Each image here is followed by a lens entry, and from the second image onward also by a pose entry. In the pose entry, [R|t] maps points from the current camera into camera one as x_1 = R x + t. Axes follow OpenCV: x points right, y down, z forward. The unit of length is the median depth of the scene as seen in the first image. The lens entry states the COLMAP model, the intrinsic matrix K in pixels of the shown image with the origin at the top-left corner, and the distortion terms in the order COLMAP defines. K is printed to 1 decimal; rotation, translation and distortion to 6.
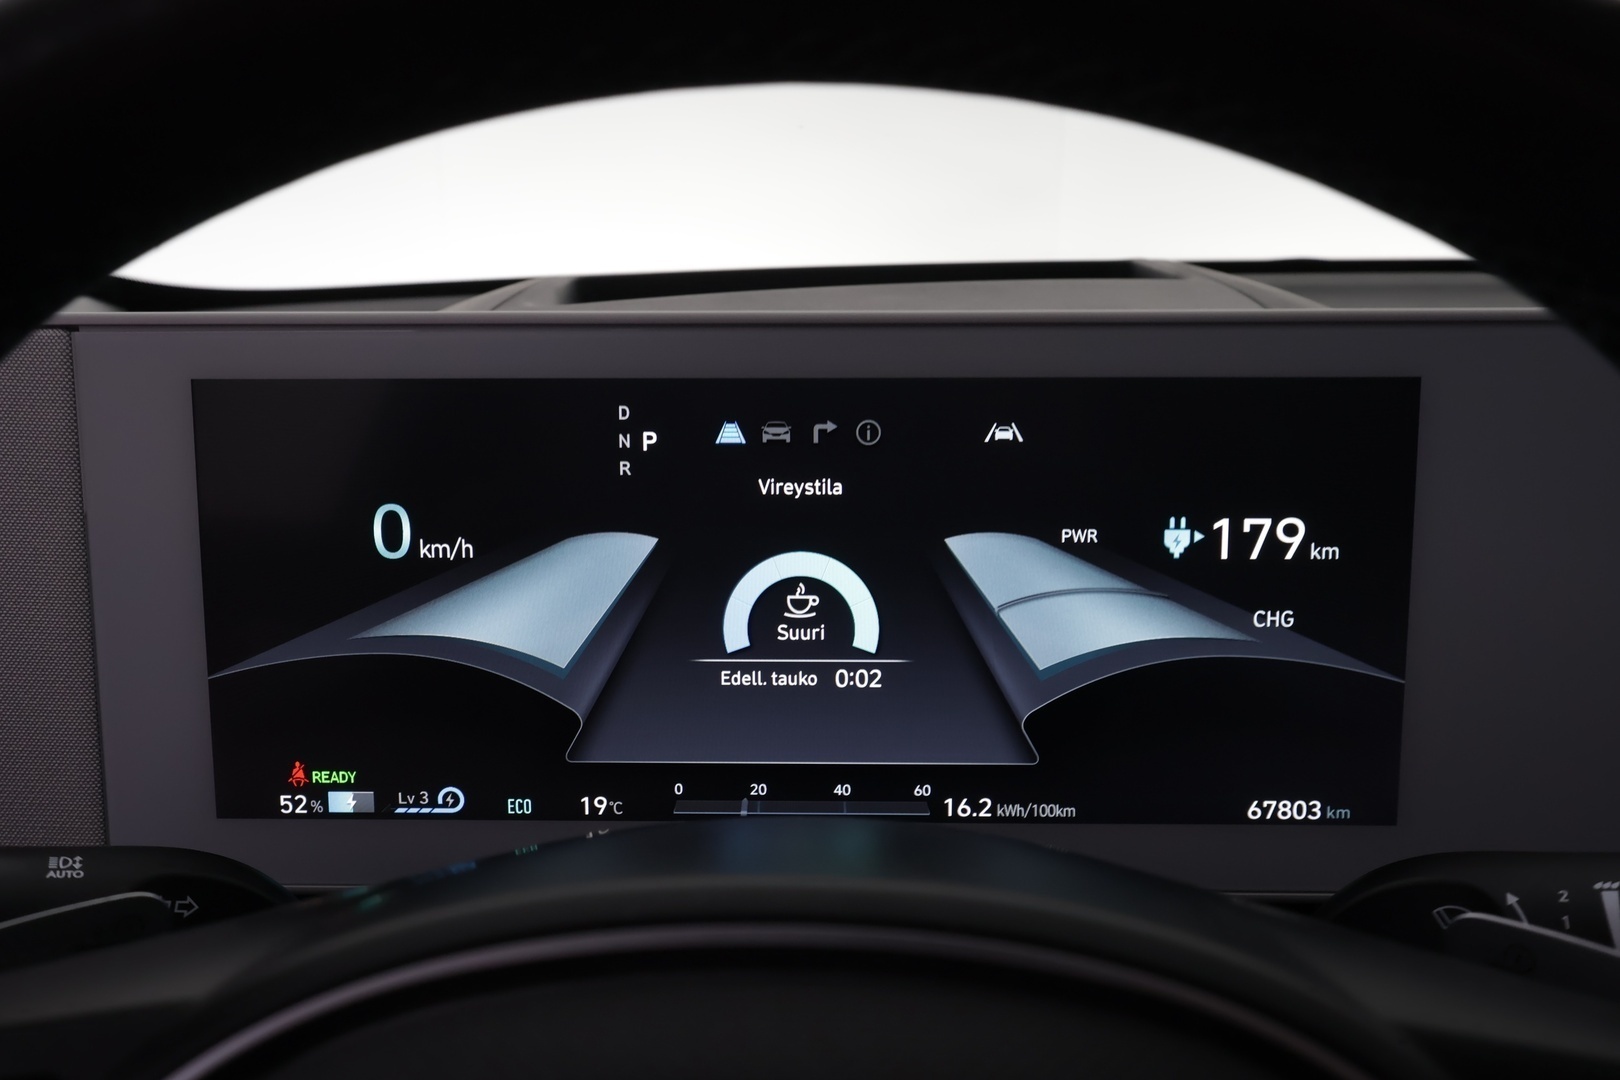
lens RADIAL K [[1363.2, 0, 810.0], [0, 1363.2, 545.5], [0, 0, 1]] dist [0.003620, -0.002482]
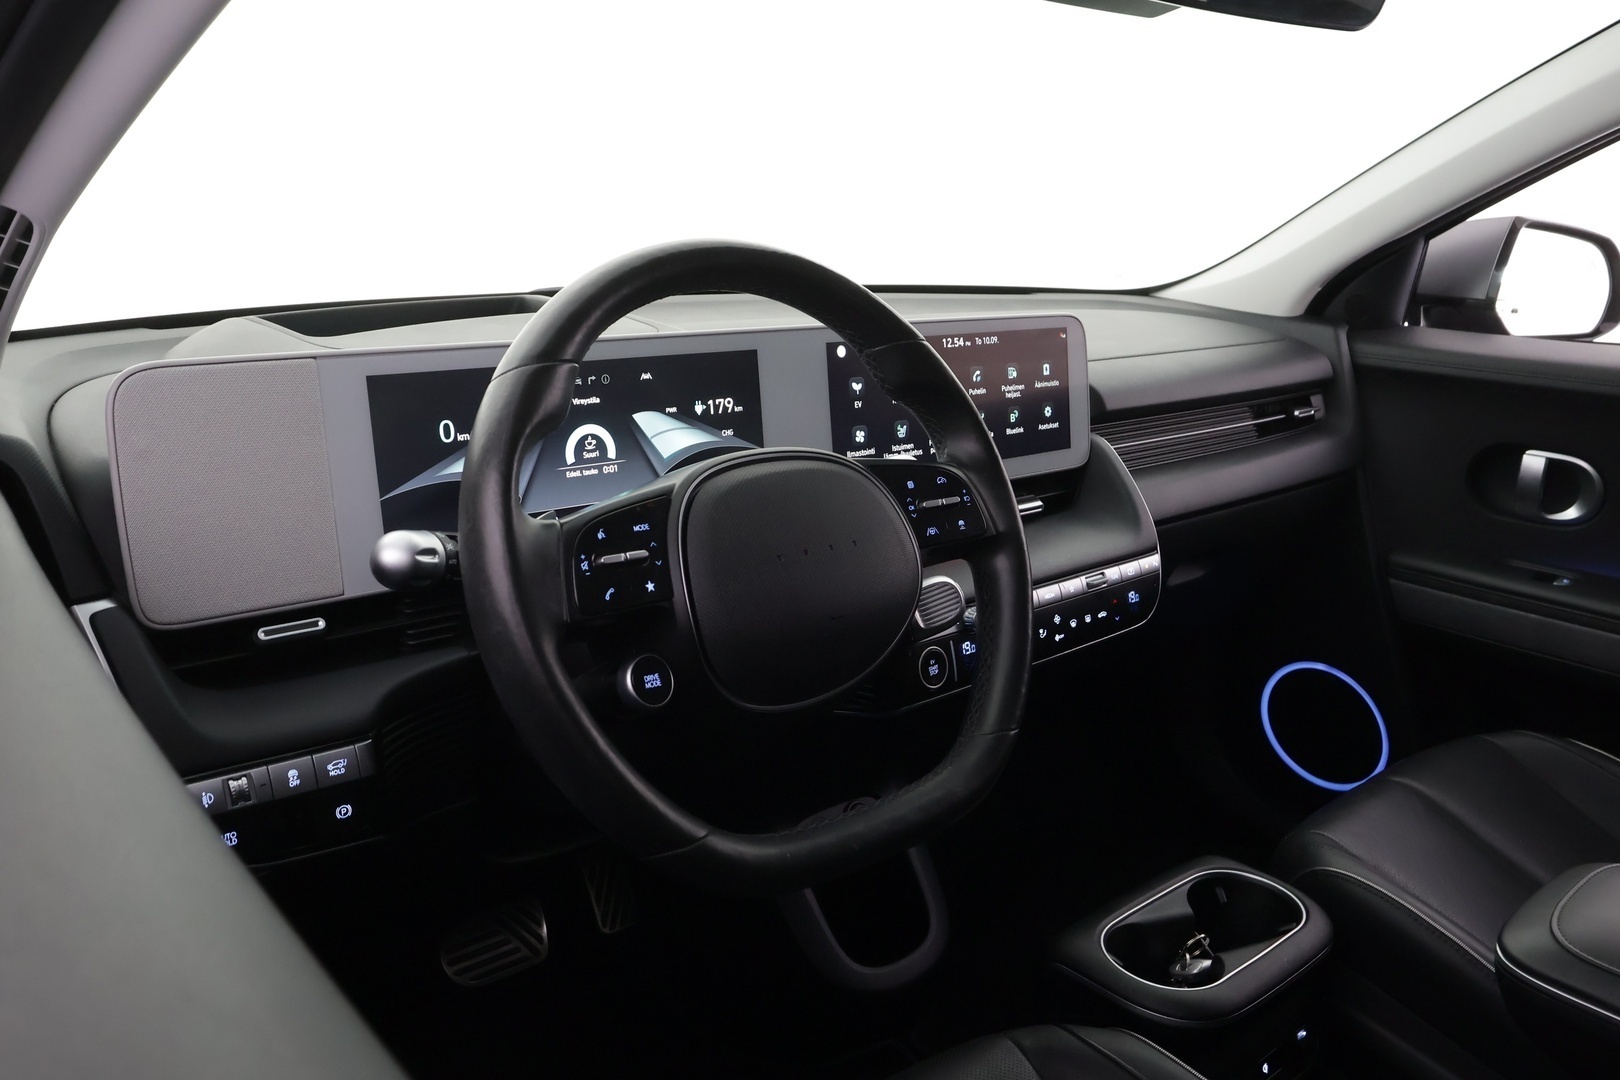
lens RADIAL K [[1363.2, 0, 810.7], [0, 1363.2, 540.6], [0, 0, 1]] dist [0.003620, -0.002482]
pose [[0.726985, -0.144751, 0.671222, -1.543283], [0.117242, 0.989340, 0.086371, 0.050775], [-0.676570, 0.015905, 0.736207, -1.299974]]
